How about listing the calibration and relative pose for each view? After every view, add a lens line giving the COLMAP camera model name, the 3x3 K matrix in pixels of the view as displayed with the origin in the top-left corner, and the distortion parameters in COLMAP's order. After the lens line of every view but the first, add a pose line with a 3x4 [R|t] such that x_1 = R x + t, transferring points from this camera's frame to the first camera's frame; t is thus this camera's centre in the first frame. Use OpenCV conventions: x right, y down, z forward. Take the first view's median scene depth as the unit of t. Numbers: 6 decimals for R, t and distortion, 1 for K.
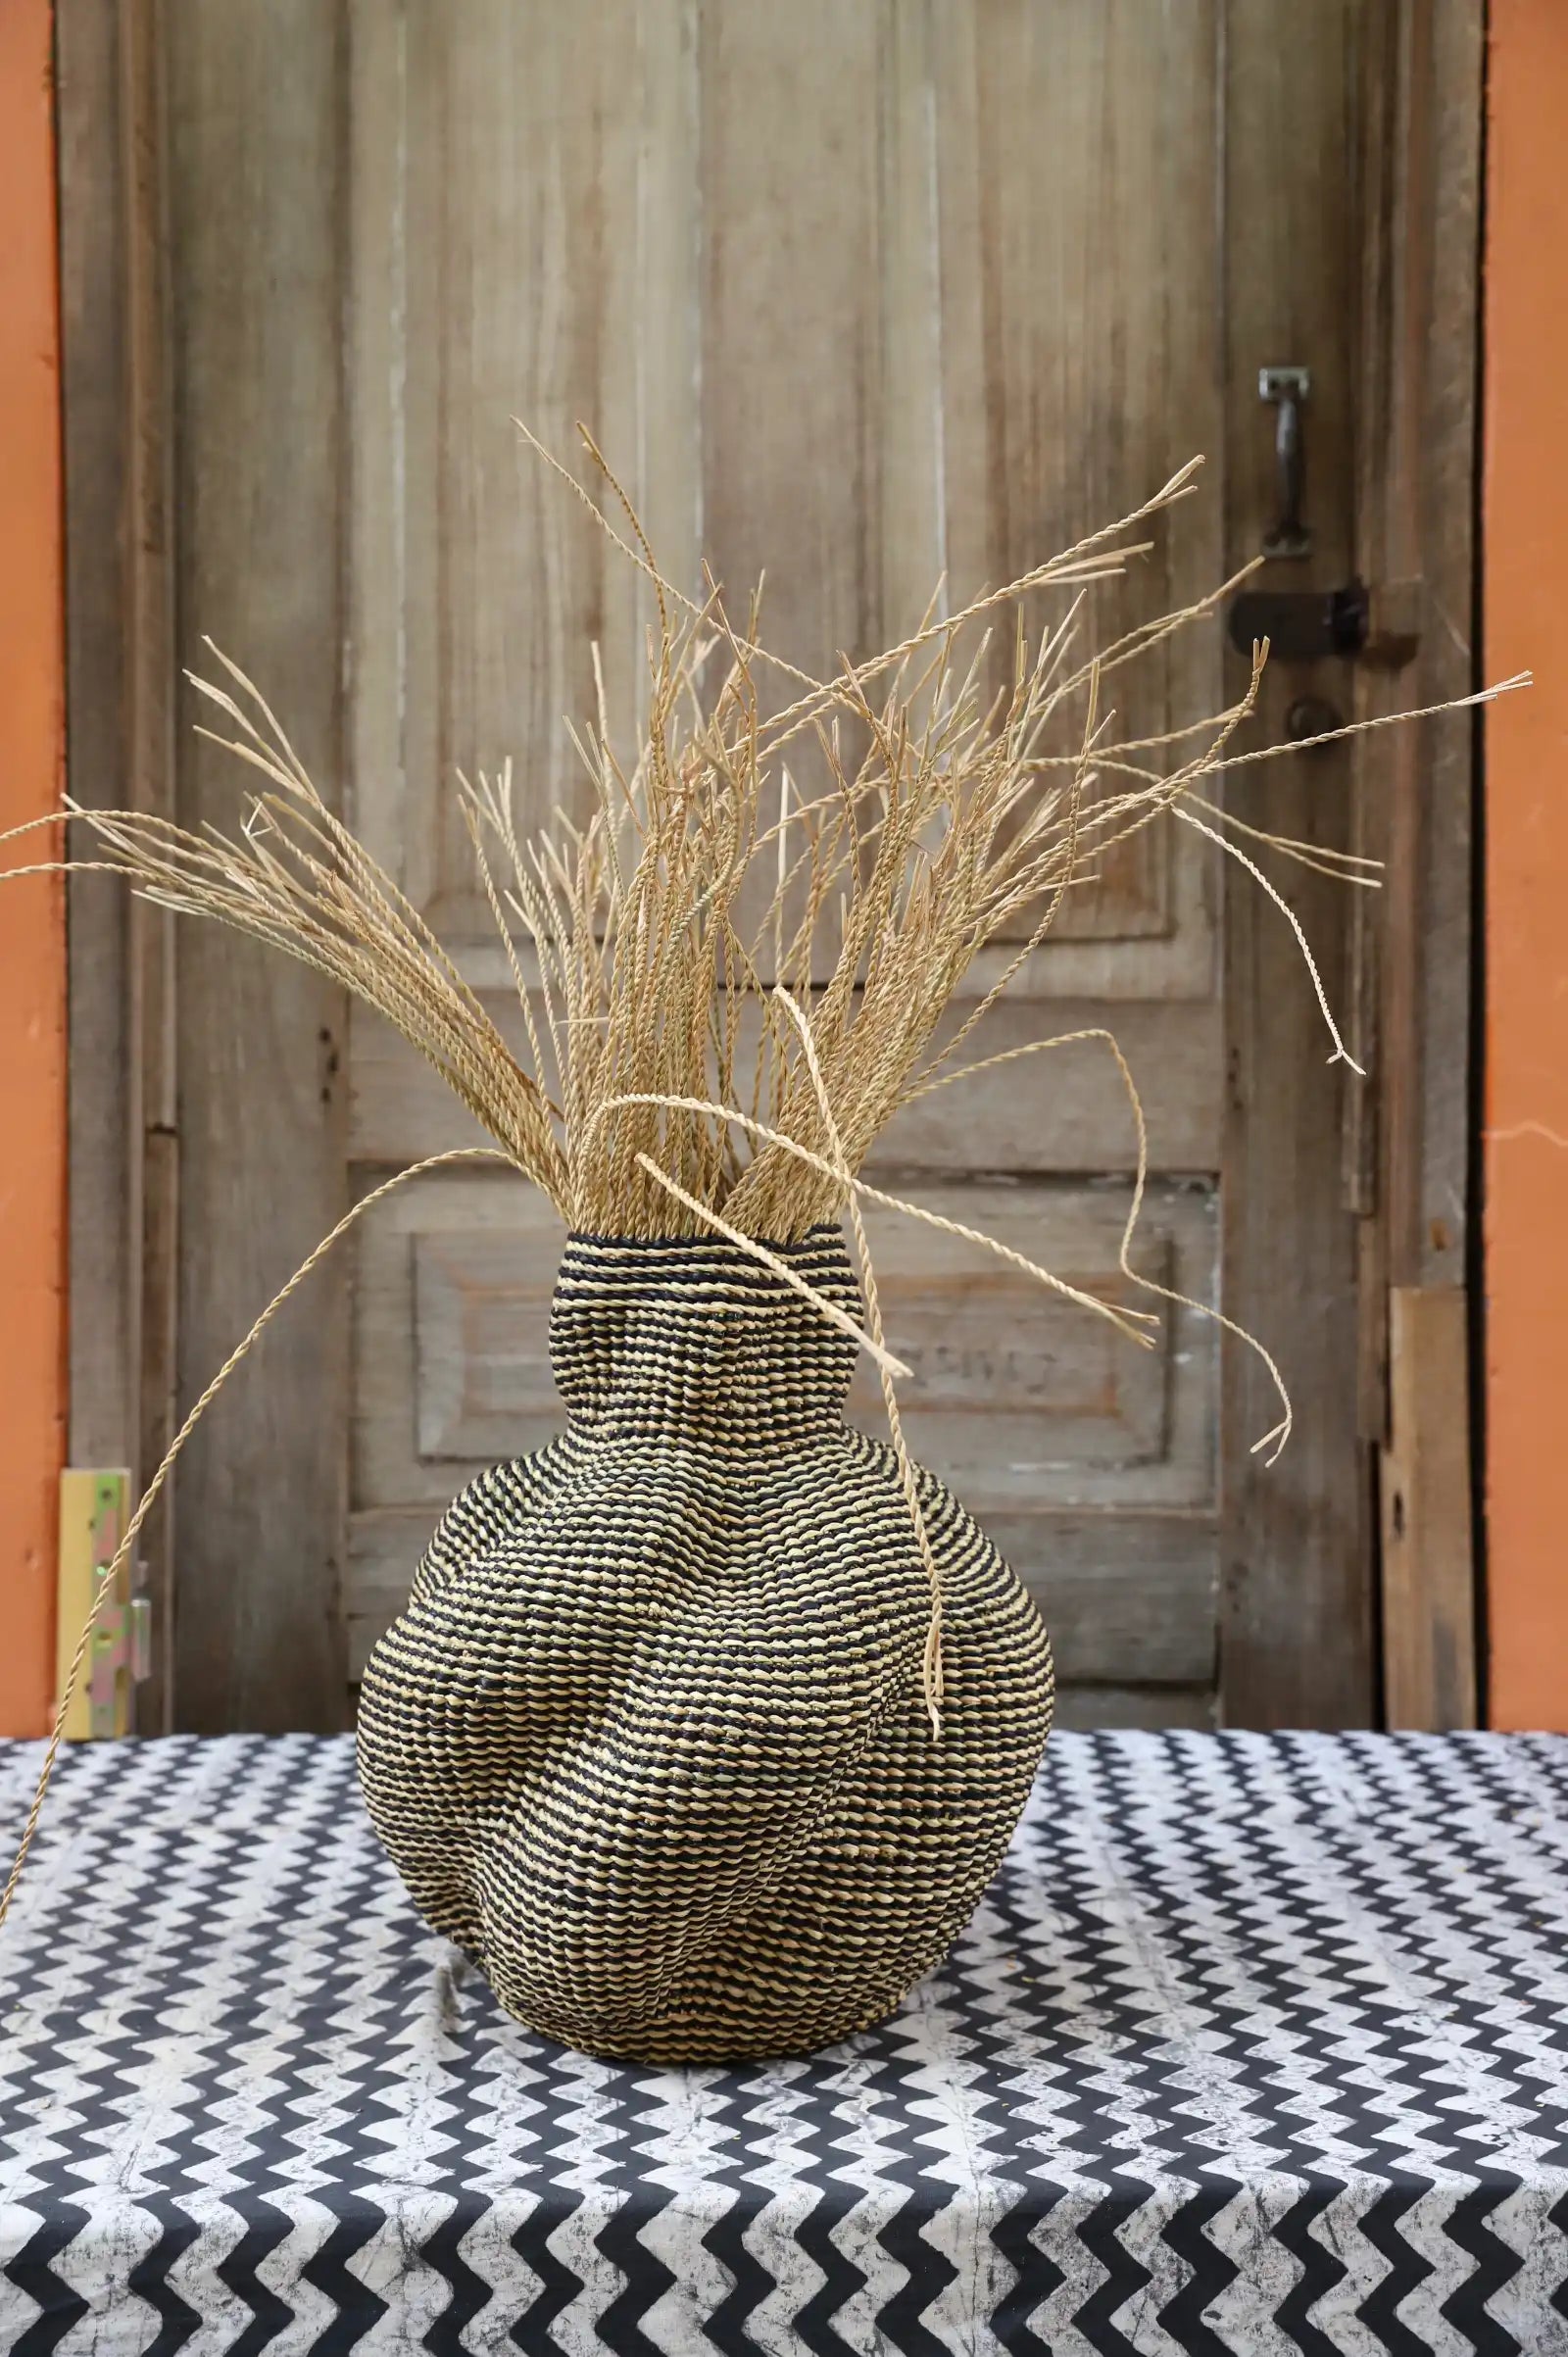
lens RADIAL K [[3173.8, 0, 776.8], [0, 3173.8, 1208.5], [0, 0, 1]] dist [0.017951, 0.063918]
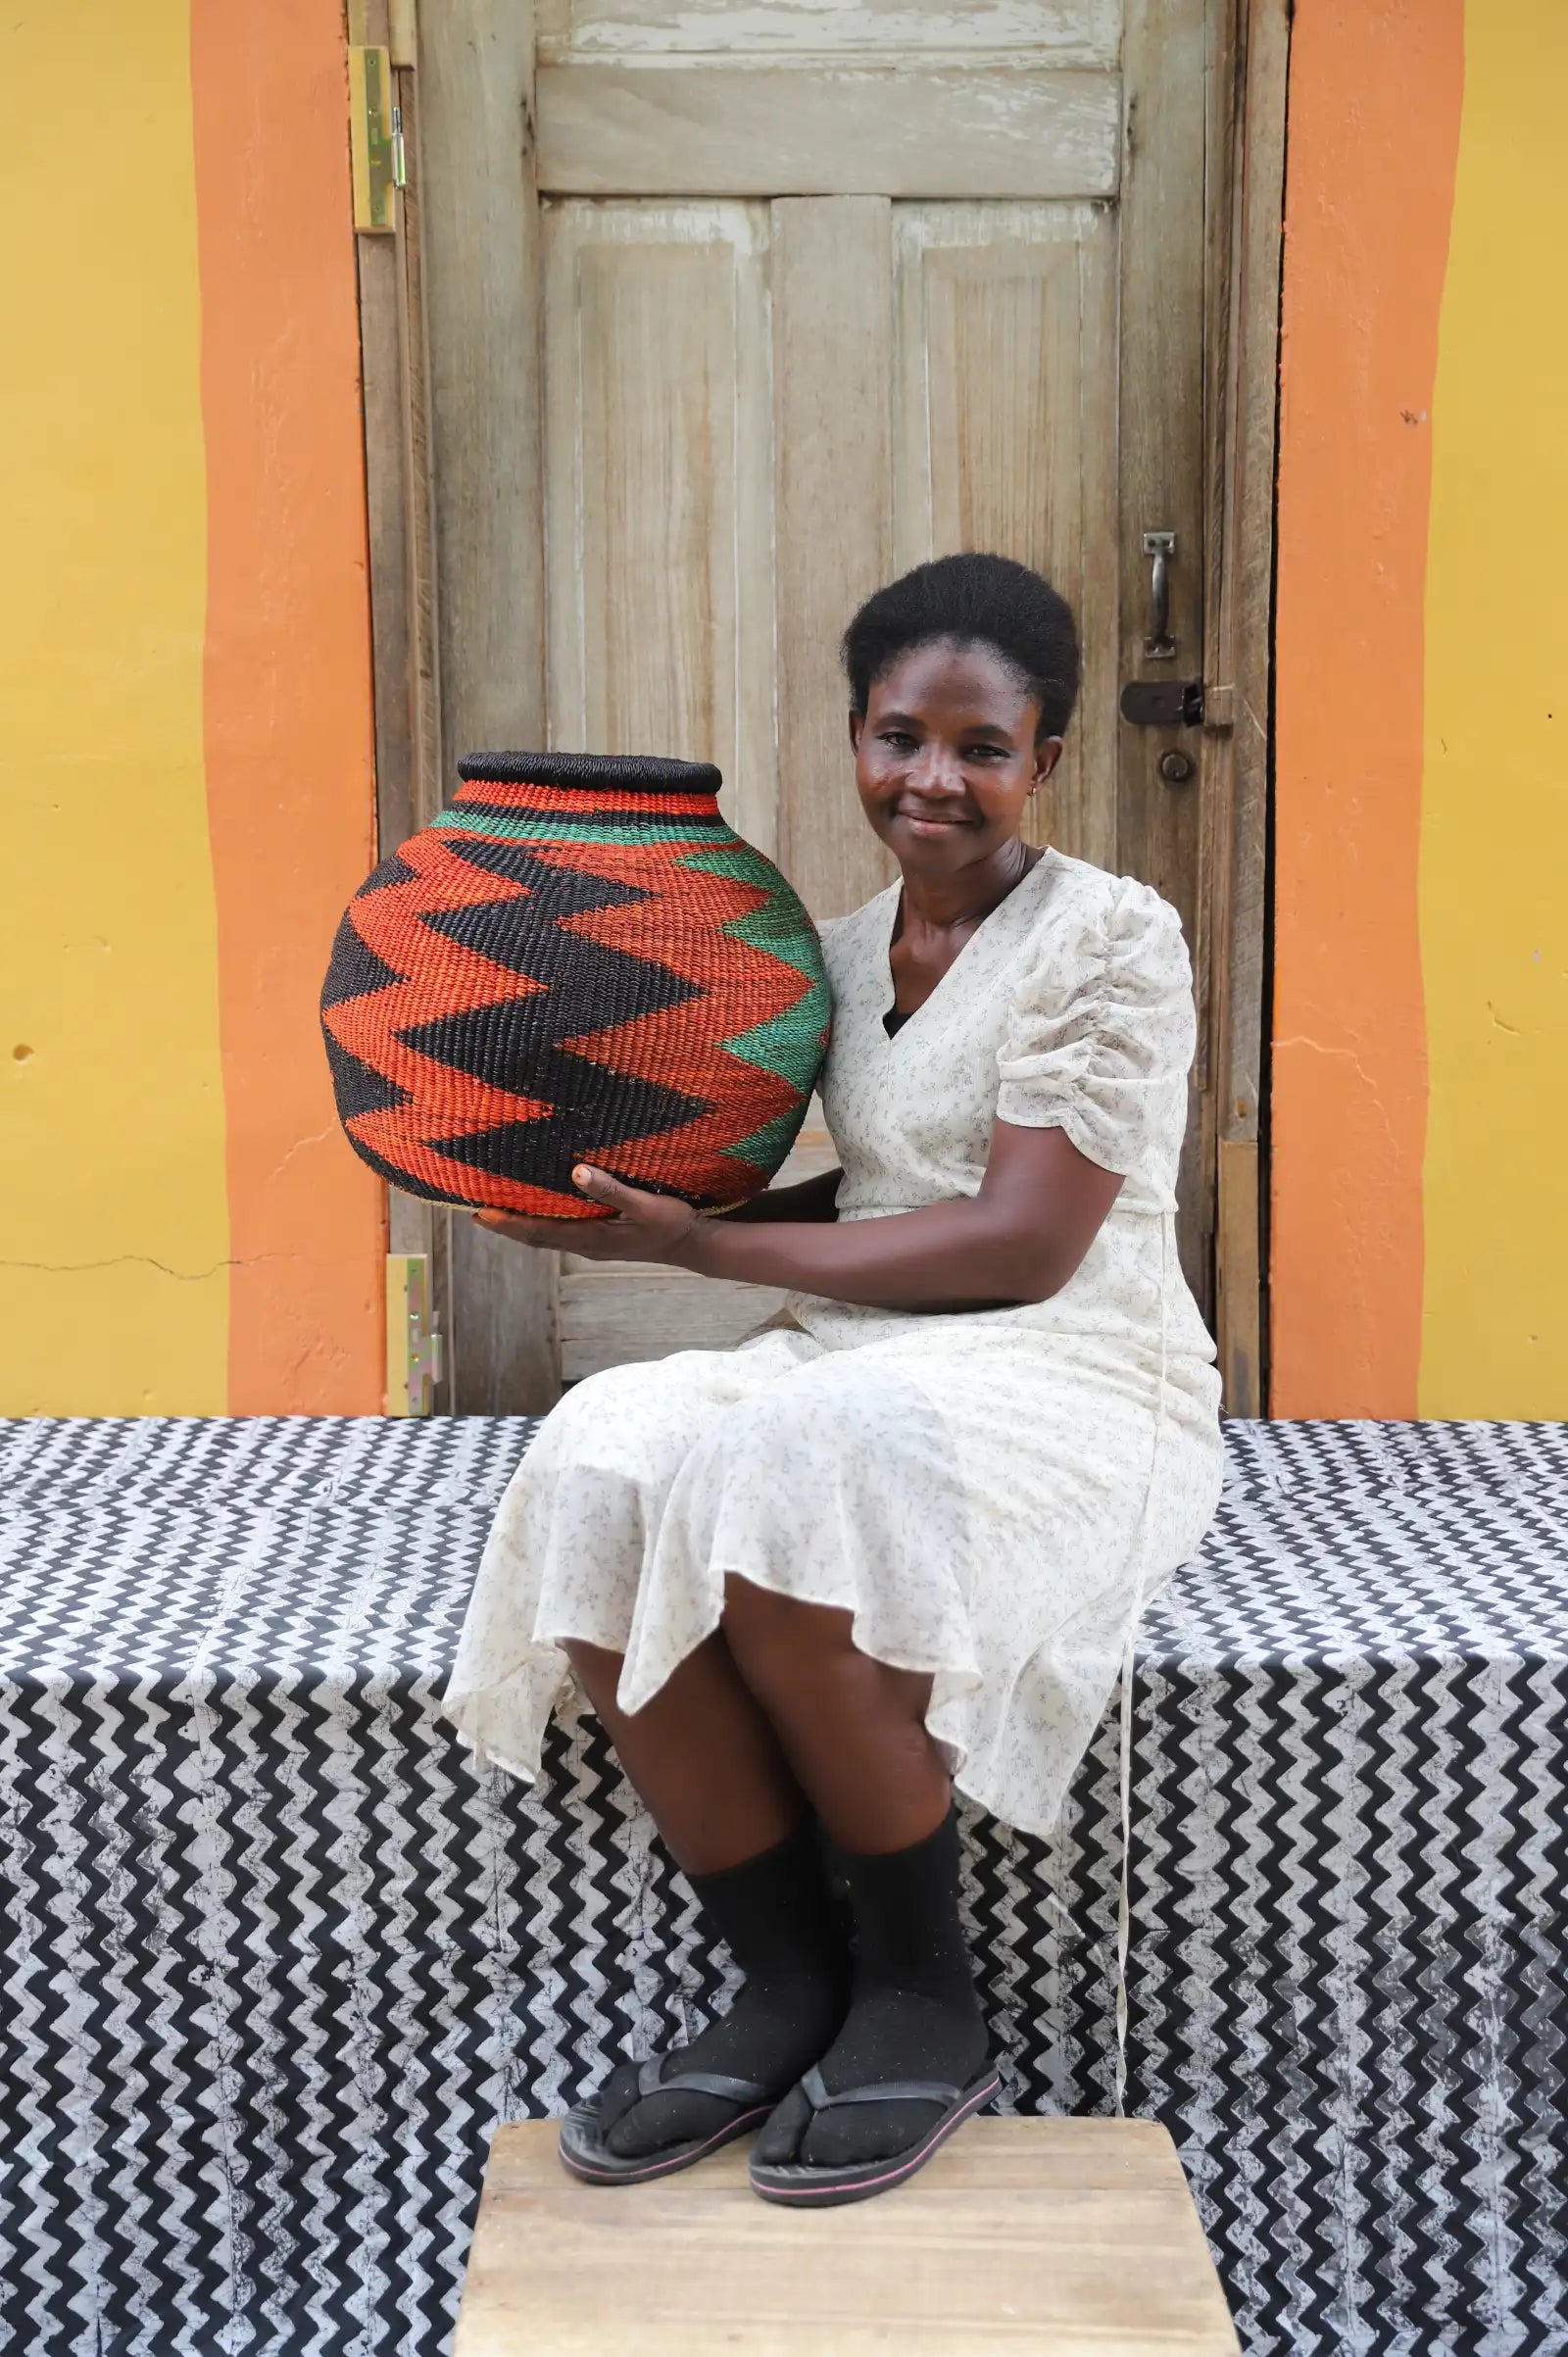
lens RADIAL K [[4407.7, 0, 775.0], [0, 4407.7, 1209.8], [0, 0, 1]] dist [0.126579, -0.249278]
pose [[0.997264, 0.002169, -0.073896, 0.135369], [0.007654, 0.991170, 0.132378, -0.227109], [0.073530, -0.132581, 0.988441, -1.160407]]
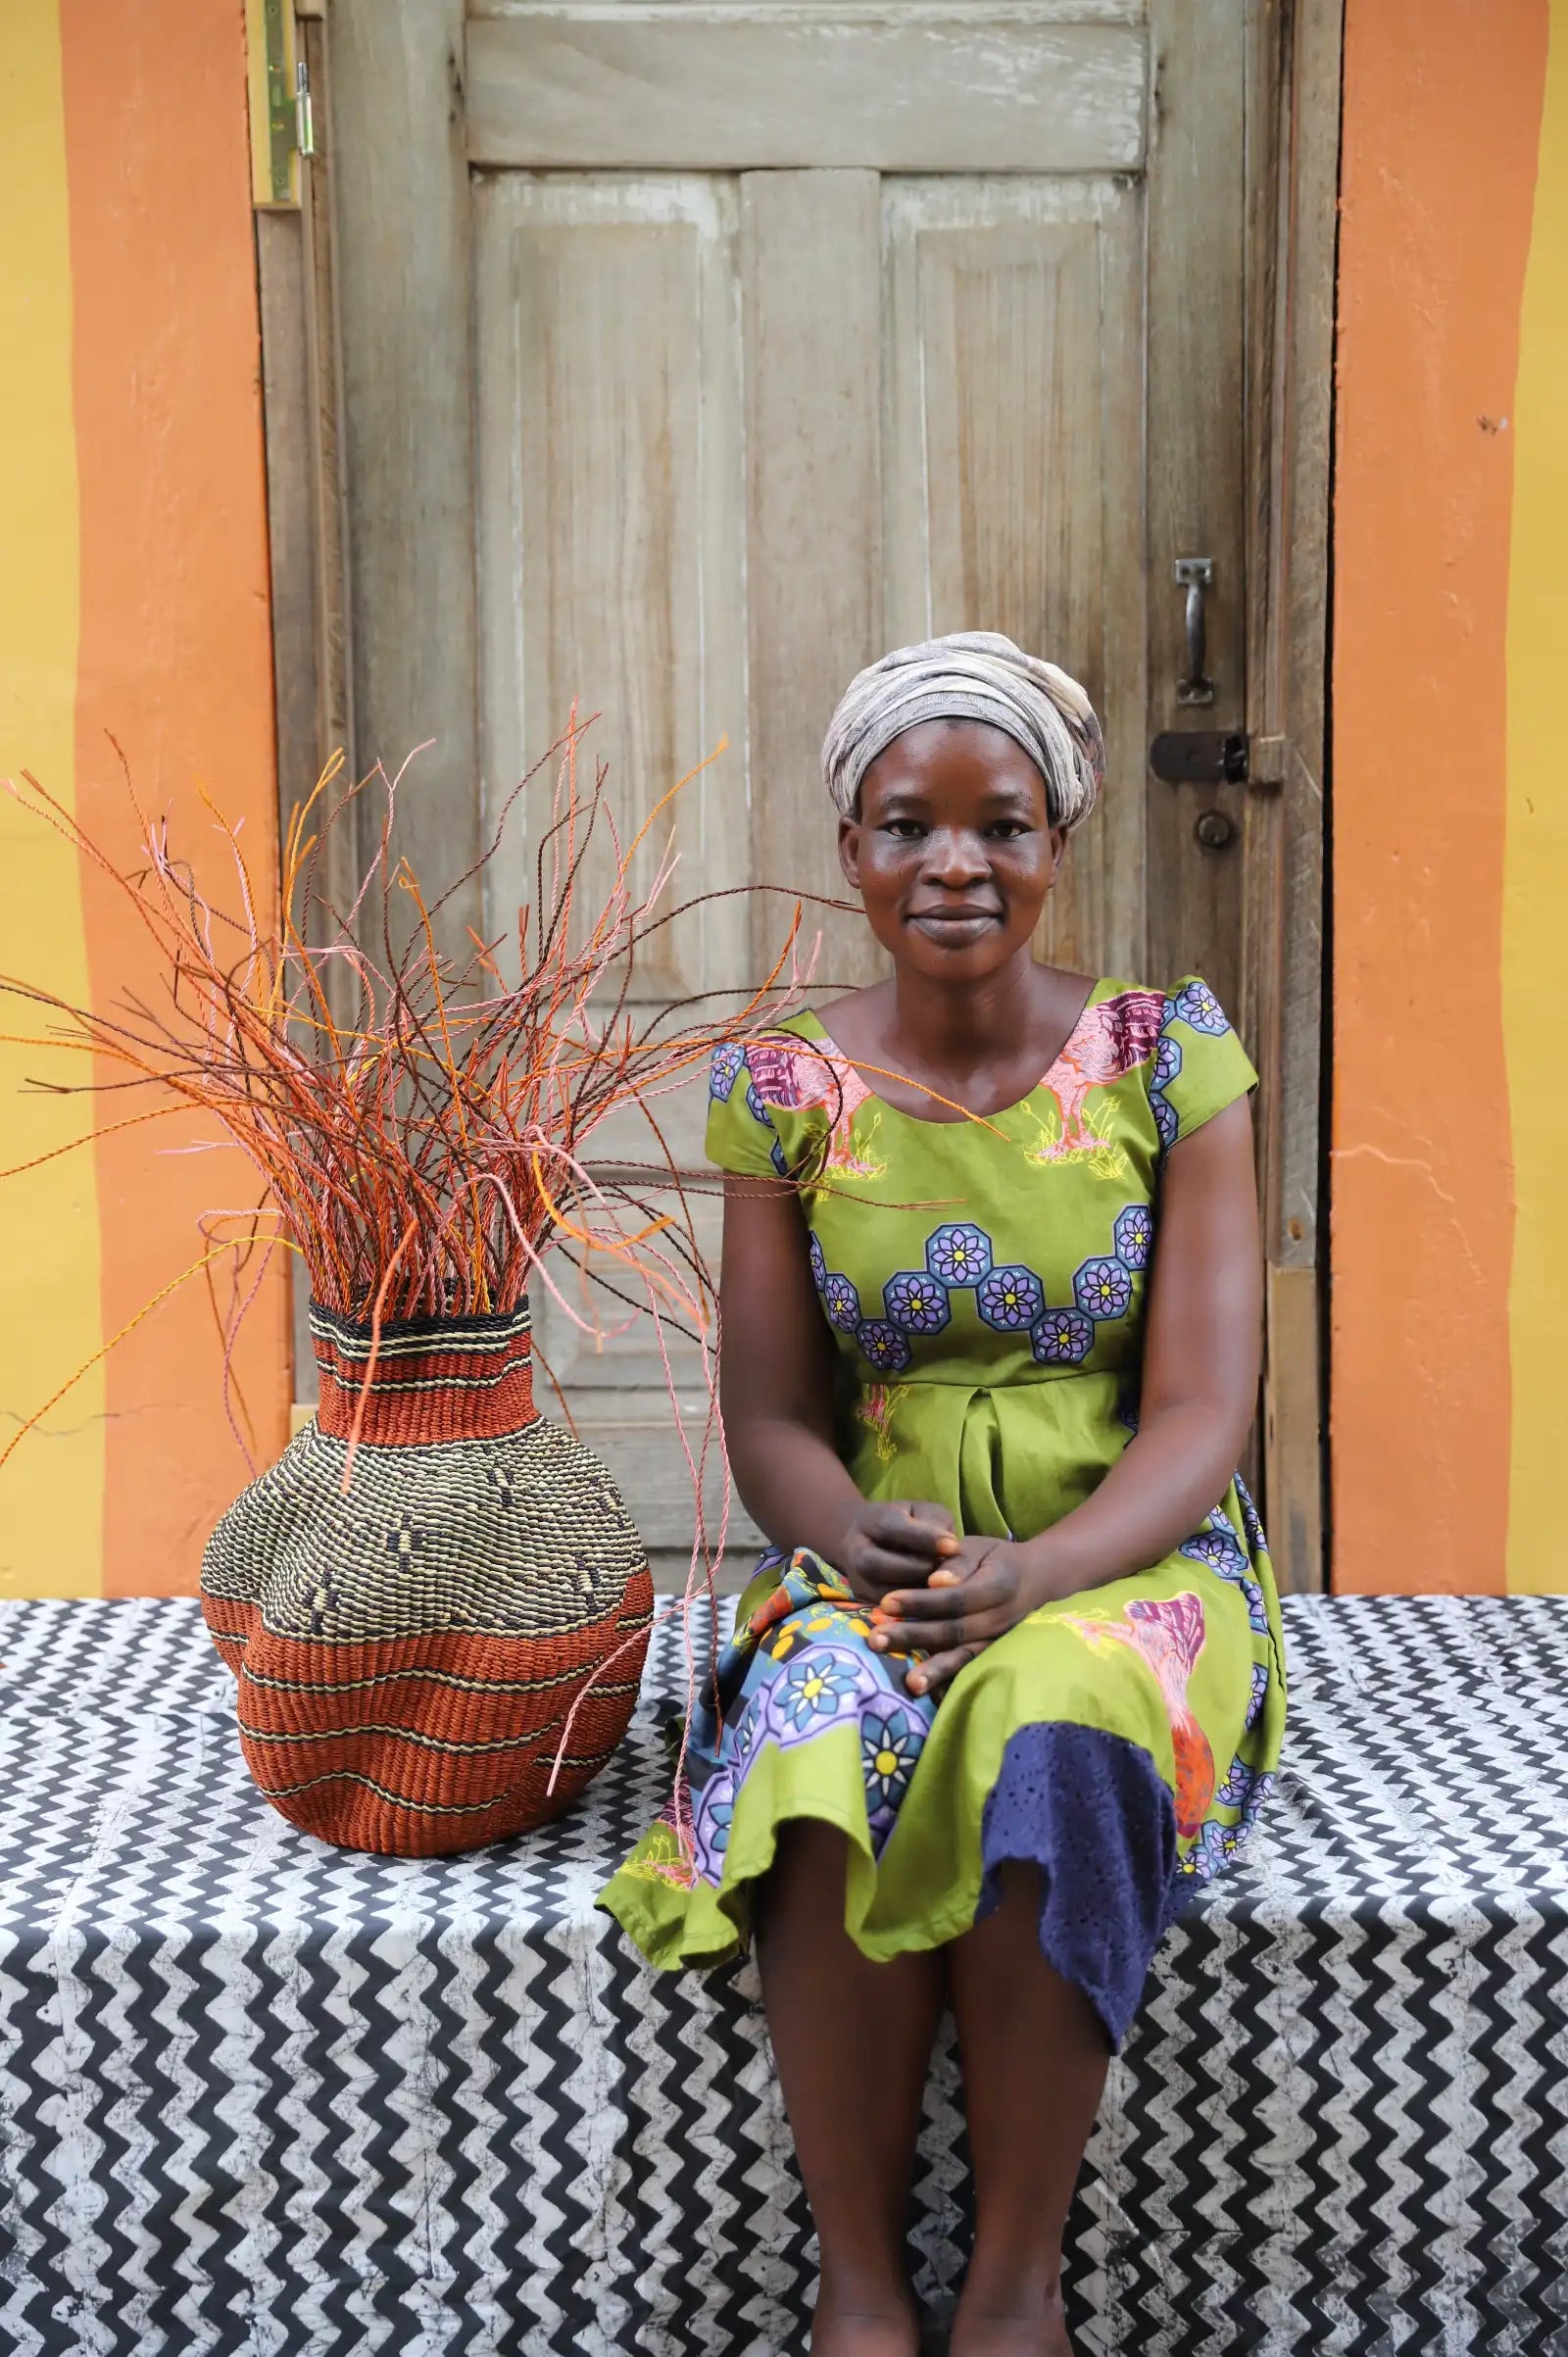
lens RADIAL K [[4695.0, 0, 789.7], [0, 4695.0, 1148.7], [0, 0, 1]] dist [0.108682, 0.100888]
pose [[0.998462, -0.003518, -0.055328, 0.101329], [0.009390, 0.994298, 0.106223, -0.232690], [0.054639, -0.106579, 0.992802, -0.963086]]
